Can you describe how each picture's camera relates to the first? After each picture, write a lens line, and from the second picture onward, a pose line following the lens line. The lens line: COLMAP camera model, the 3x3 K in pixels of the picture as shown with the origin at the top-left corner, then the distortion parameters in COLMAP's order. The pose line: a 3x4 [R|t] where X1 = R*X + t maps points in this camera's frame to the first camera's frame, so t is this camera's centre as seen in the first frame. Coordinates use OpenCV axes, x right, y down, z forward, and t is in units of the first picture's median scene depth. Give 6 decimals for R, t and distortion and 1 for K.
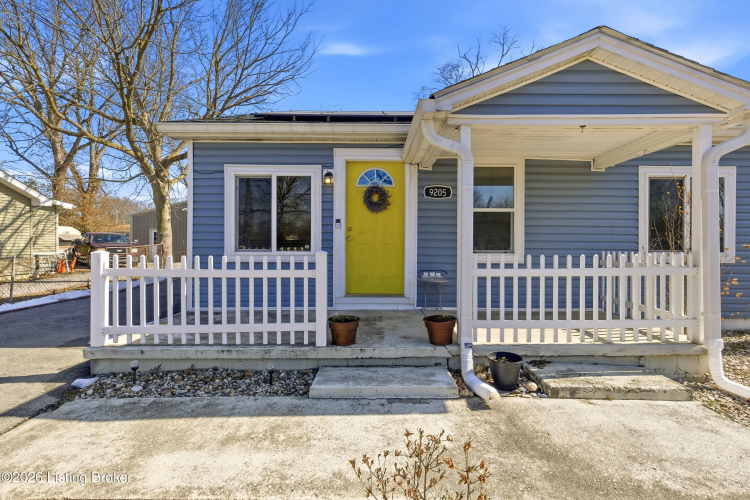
lens RADIAL K [[330.3, 0, 373.2], [0, 330.3, 239.4], [0, 0, 1]] dist [-0.001064, -0.000169]
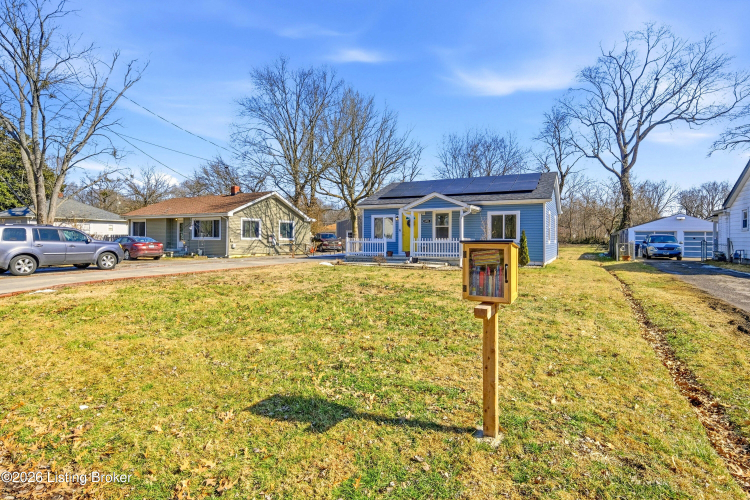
lens RADIAL K [[370.2, 0, 375.0], [0, 370.2, 250.0], [0, 0, 1]] dist [-0.000078, -0.000006]
pose [[0.879420, 0.016325, -0.475767, 0.602937], [-0.003140, 0.999589, 0.028494, 0.017099], [0.476037, -0.023564, 0.879110, -1.015824]]
